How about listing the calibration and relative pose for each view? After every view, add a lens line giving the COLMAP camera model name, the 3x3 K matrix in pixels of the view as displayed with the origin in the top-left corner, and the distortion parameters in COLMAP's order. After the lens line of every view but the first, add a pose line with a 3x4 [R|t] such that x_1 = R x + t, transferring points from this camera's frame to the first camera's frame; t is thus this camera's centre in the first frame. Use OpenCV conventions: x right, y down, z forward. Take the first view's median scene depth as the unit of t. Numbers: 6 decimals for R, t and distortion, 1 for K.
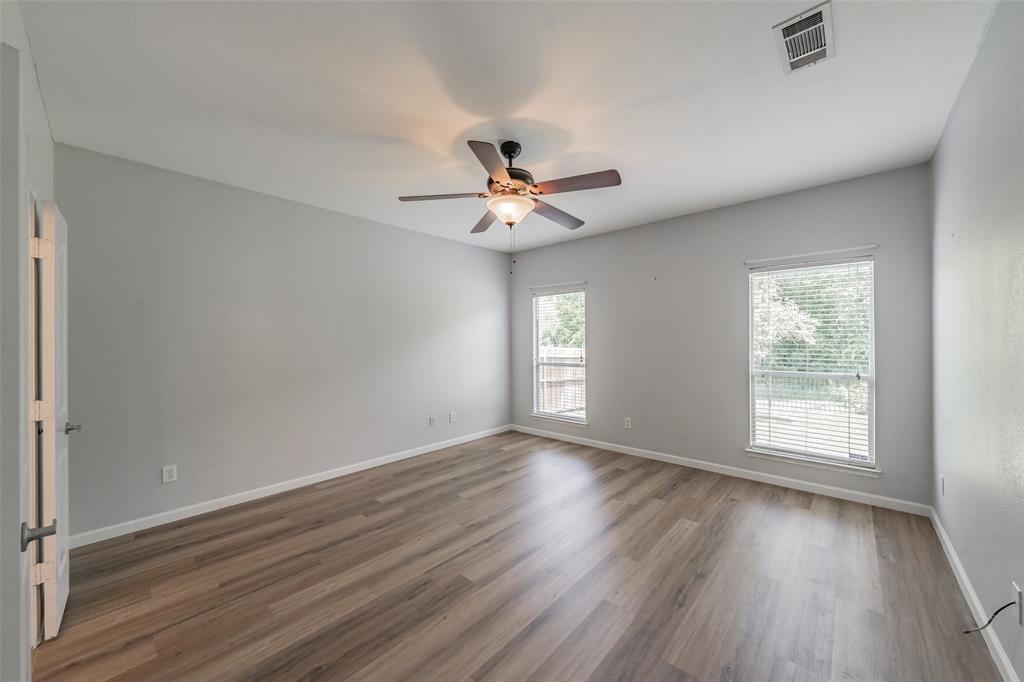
lens RADIAL K [[369.8, 0, 510.2], [0, 369.8, 338.8], [0, 0, 1]] dist [-0.003061, 0.000554]
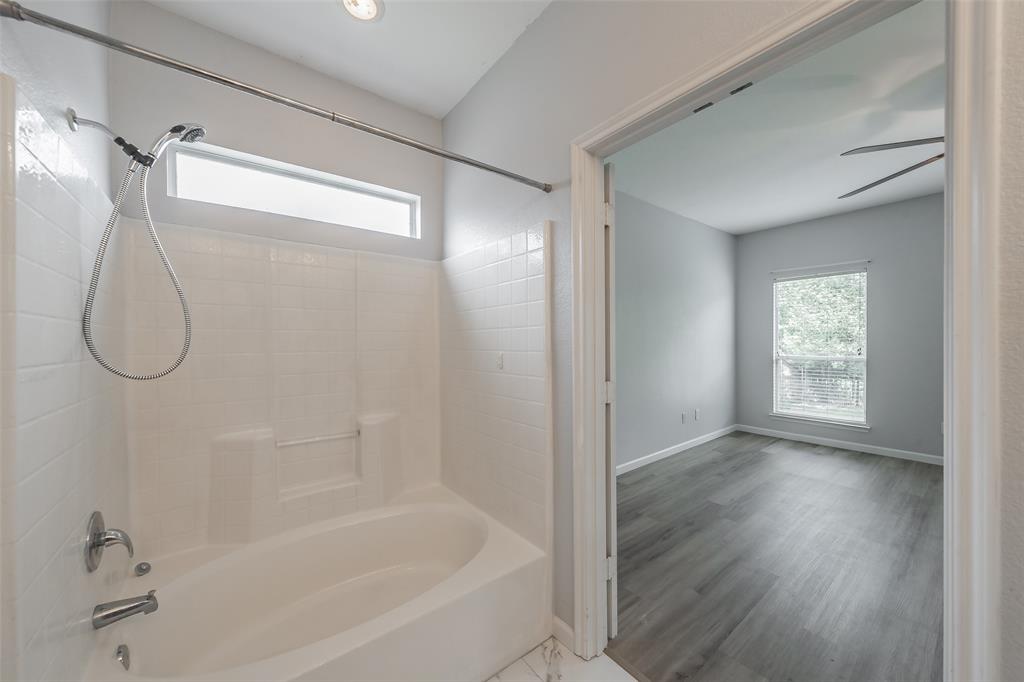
lens RADIAL K [[365.6, 0, 506.3], [0, 365.6, 346.7], [0, 0, 1]] dist [-0.003252, 0.000876]
pose [[0.983153, 0.004522, -0.182731, -0.723761], [0.000688, 0.999595, 0.028438, 0.027685], [0.182785, -0.028084, 0.982752, 0.034213]]
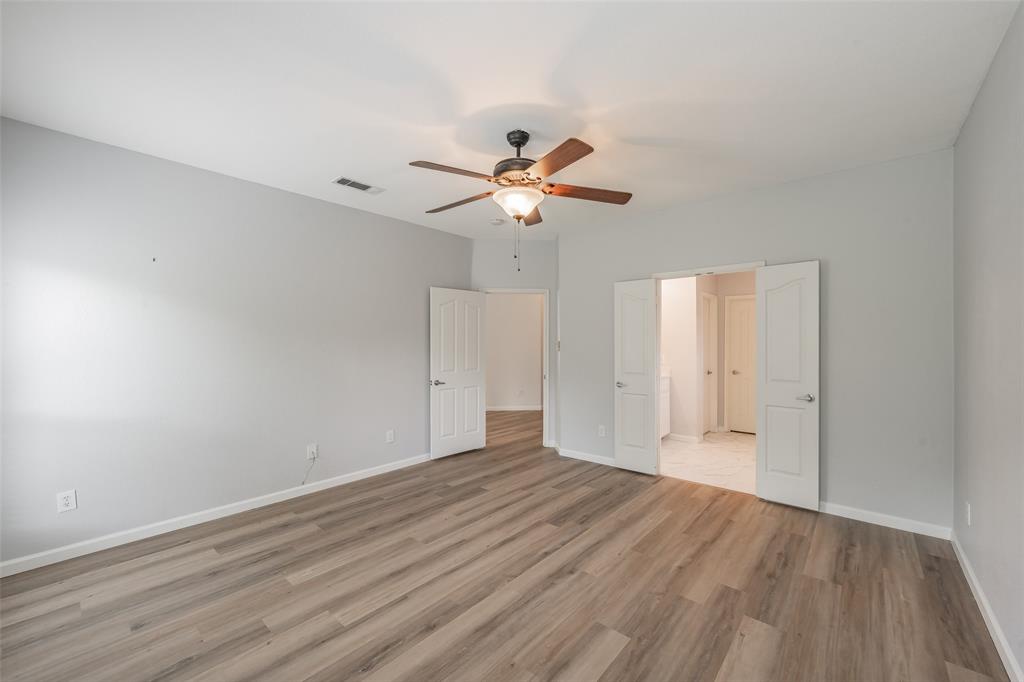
lens RADIAL K [[409.9, 0, 517.0], [0, 409.9, 338.6], [0, 0, 1]] dist [0.000702, 0.000167]
pose [[-0.999490, 0.009698, -0.030416, 0.033024], [0.010272, 0.999771, -0.018762, 0.008643], [0.030228, -0.019065, -0.999361, 1.673228]]
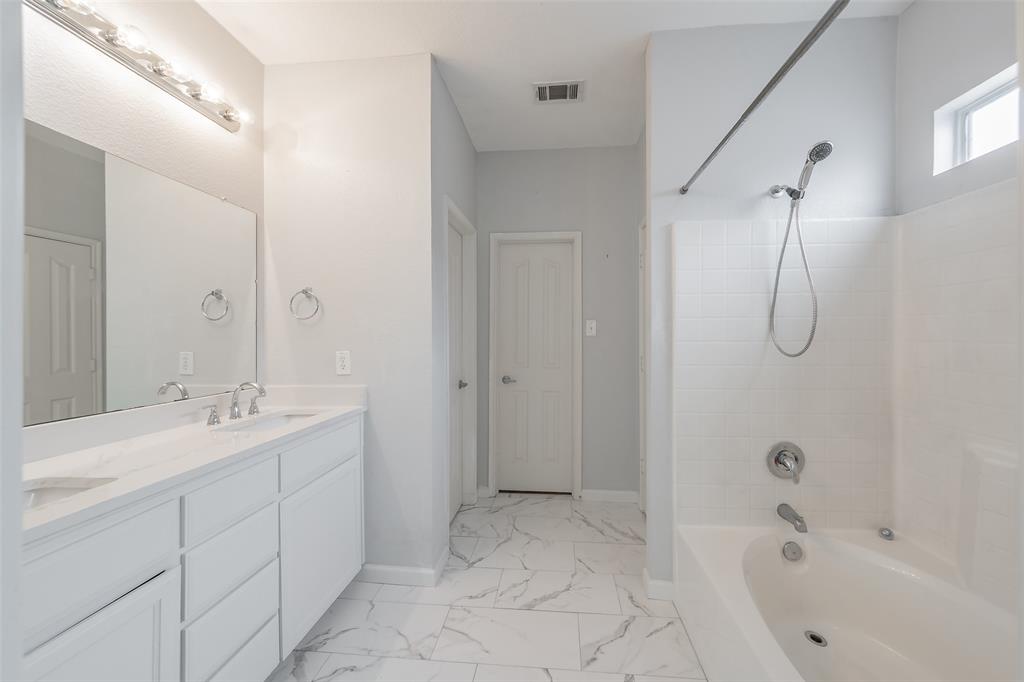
lens RADIAL K [[365.6, 0, 530.7], [0, 365.6, 332.6], [0, 0, 1]] dist [-0.003252, 0.000876]
pose [[-0.789541, 0.012808, -0.613564, -0.558133], [0.021252, 0.999753, -0.006479, 0.032884], [0.613330, -0.018155, -0.789618, 0.493929]]
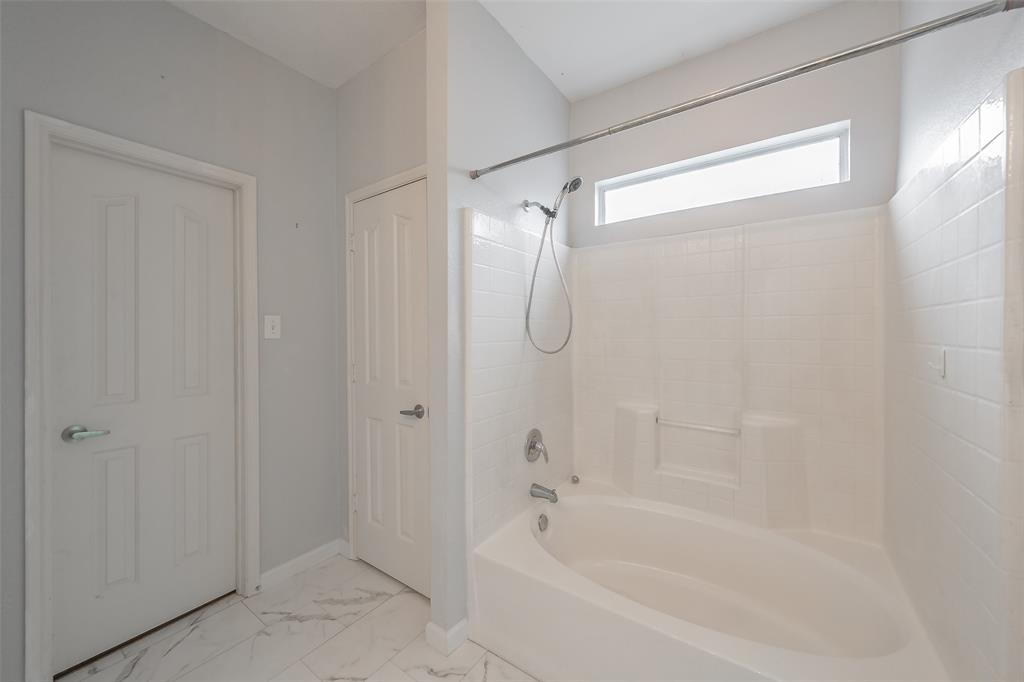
lens RADIAL K [[380.3, 0, 509.0], [0, 380.3, 333.7], [0, 0, 1]] dist [-0.001937, 0.001229]
pose [[0.118404, 0.015610, -0.992843, -0.559149], [0.020675, 0.999621, 0.018182, 0.026744], [0.992750, -0.022679, 0.118037, 0.188694]]
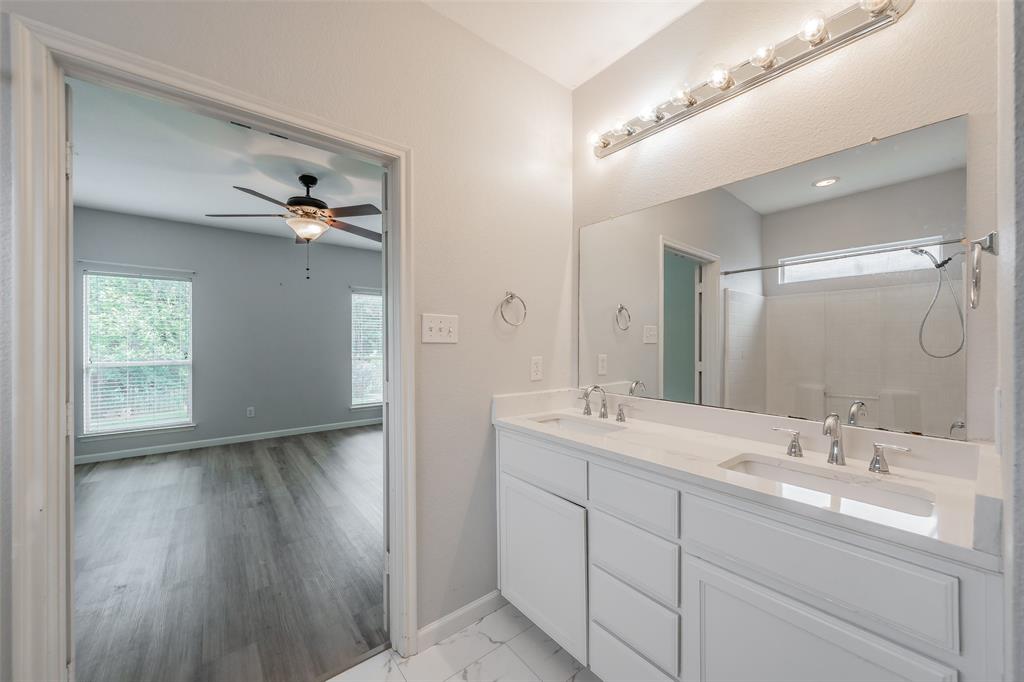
lens RADIAL K [[369.8, 0, 518.4], [0, 369.8, 339.9], [0, 0, 1]] dist [-0.003061, 0.000554]
pose [[0.139916, 0.010969, 0.990103, -0.939975], [-0.008105, 0.999918, -0.009933, 0.027200], [-0.990130, -0.006635, 0.139993, 0.095470]]
